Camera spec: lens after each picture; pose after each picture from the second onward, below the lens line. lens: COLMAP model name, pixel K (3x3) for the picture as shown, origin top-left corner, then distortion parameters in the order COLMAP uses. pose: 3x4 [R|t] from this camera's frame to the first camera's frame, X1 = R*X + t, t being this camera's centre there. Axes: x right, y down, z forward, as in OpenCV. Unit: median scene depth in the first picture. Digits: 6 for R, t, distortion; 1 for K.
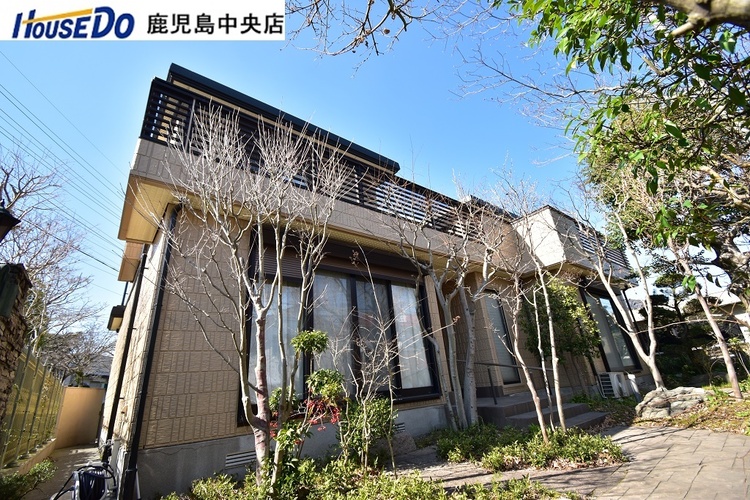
lens RADIAL K [[330.4, 0, 377.4], [0, 330.4, 243.9], [0, 0, 1]] dist [0.028064, -0.027275]
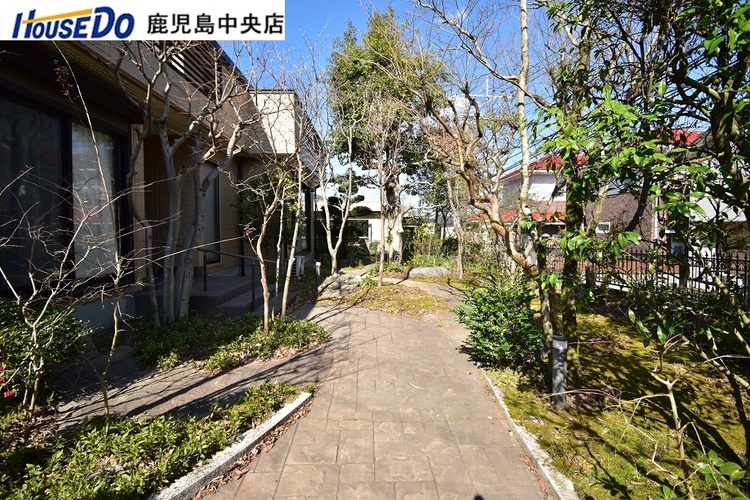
lens RADIAL K [[330.4, 0, 377.4], [0, 330.4, 243.9], [0, 0, 1]] dist [0.028064, -0.027275]
pose [[0.613742, 0.064958, 0.786830, -0.108169], [-0.360393, 0.909768, 0.206006, -0.004612], [-0.702451, -0.410002, 0.581773, 0.210115]]
